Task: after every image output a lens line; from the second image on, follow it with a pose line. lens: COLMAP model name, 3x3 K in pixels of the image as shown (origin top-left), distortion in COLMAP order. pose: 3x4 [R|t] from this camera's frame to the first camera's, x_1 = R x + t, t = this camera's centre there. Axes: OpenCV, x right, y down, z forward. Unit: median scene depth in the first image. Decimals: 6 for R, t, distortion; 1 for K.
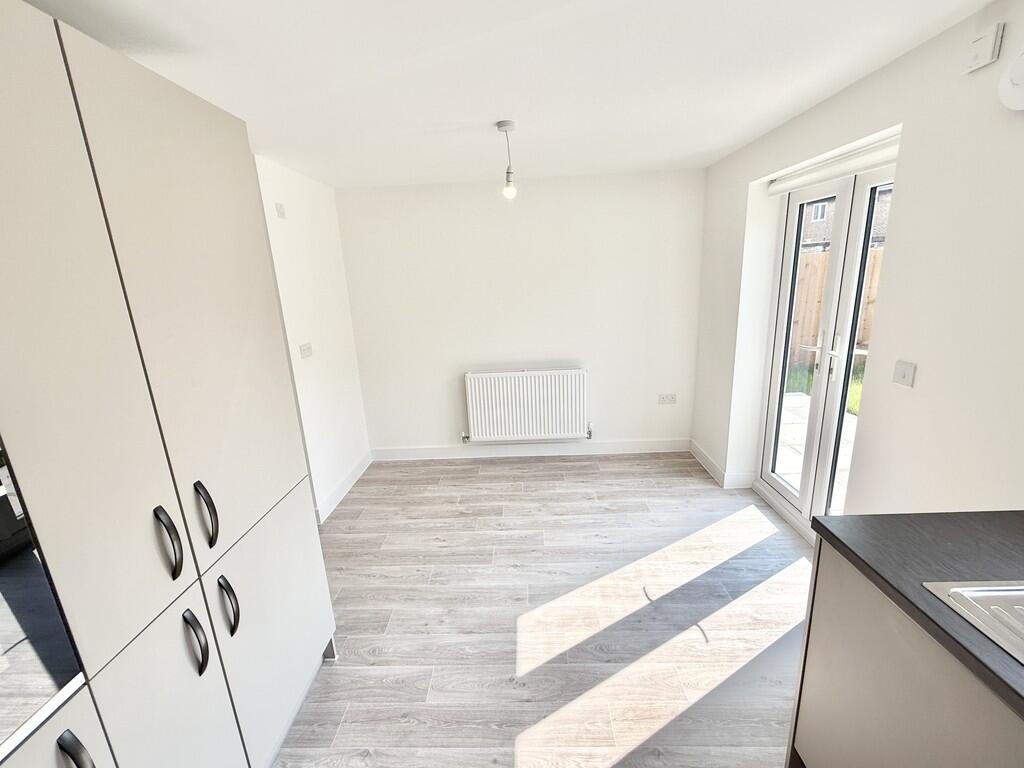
lens RADIAL K [[411.7, 0, 518.1], [0, 411.7, 382.6], [0, 0, 1]] dist [0.012822, -0.000667]
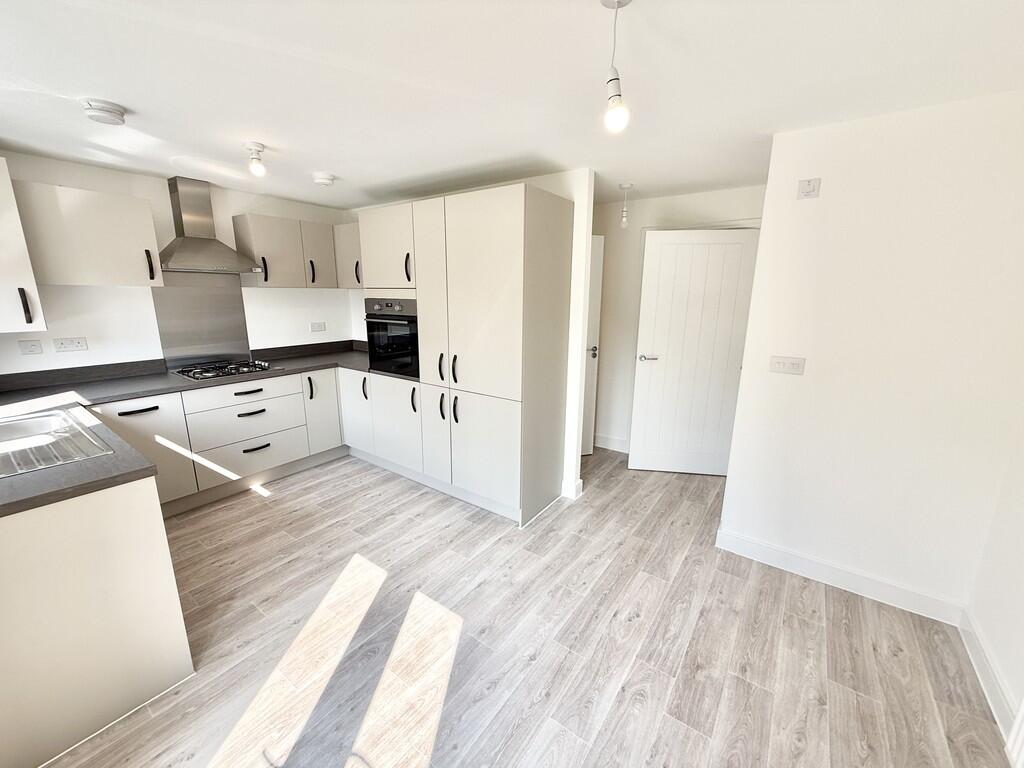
lens RADIAL K [[411.7, 0, 518.2], [0, 411.7, 390.5], [0, 0, 1]] dist [0.012822, -0.000667]
pose [[-0.546866, 0.233791, -0.803915, 0.633341], [-0.193953, 0.898720, 0.393300, -0.368378], [0.814445, 0.371004, -0.446134, 1.418206]]
